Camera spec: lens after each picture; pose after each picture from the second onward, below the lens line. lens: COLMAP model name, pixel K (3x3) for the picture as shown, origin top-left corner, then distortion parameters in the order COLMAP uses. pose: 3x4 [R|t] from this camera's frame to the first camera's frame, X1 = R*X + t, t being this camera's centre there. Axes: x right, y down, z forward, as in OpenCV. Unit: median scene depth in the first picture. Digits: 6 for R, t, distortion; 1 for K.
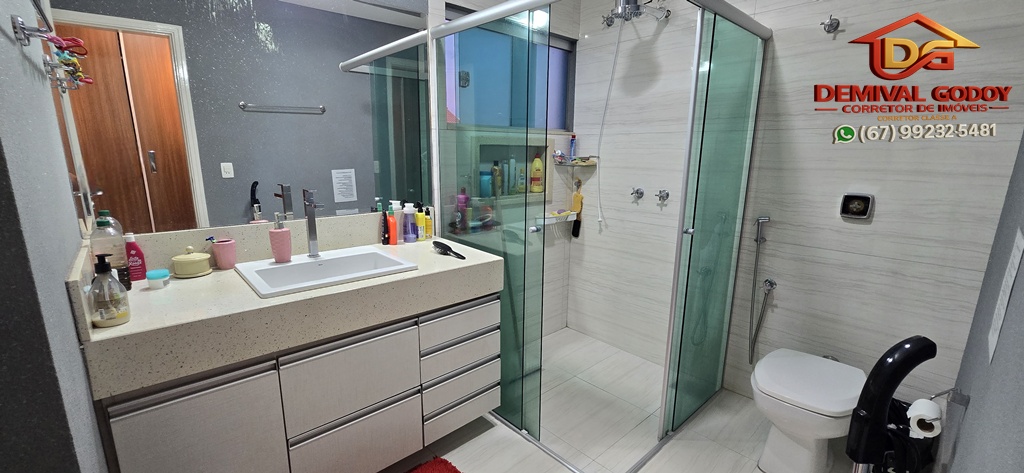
lens RADIAL K [[419.2, 0, 509.1], [0, 419.2, 242.6], [0, 0, 1]] dist [-0.002185, 0.001138]
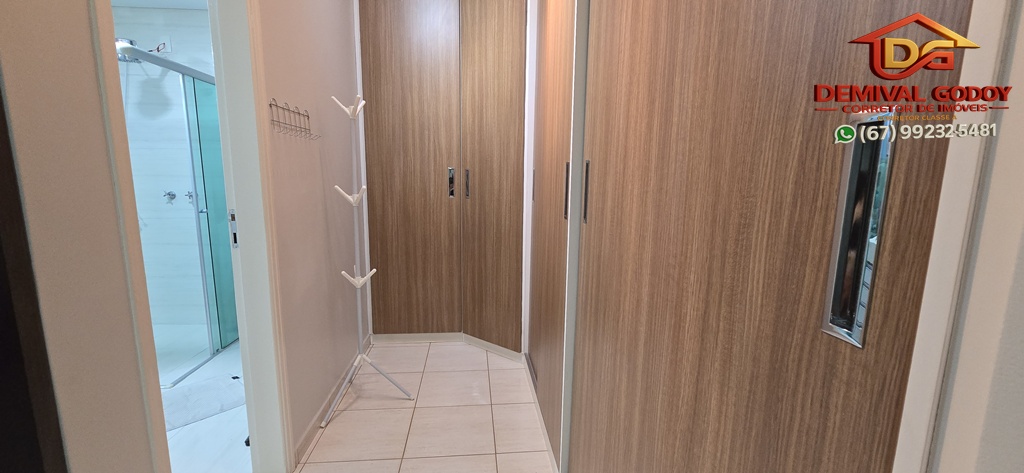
lens RADIAL K [[419.2, 0, 509.1], [0, 419.2, 242.6], [0, 0, 1]] dist [-0.002185, 0.001138]
pose [[0.614197, -0.126865, 0.778889, -0.074668], [0.166444, 0.985616, 0.029287, 0.168239], [-0.771400, 0.111653, 0.626478, -0.613060]]
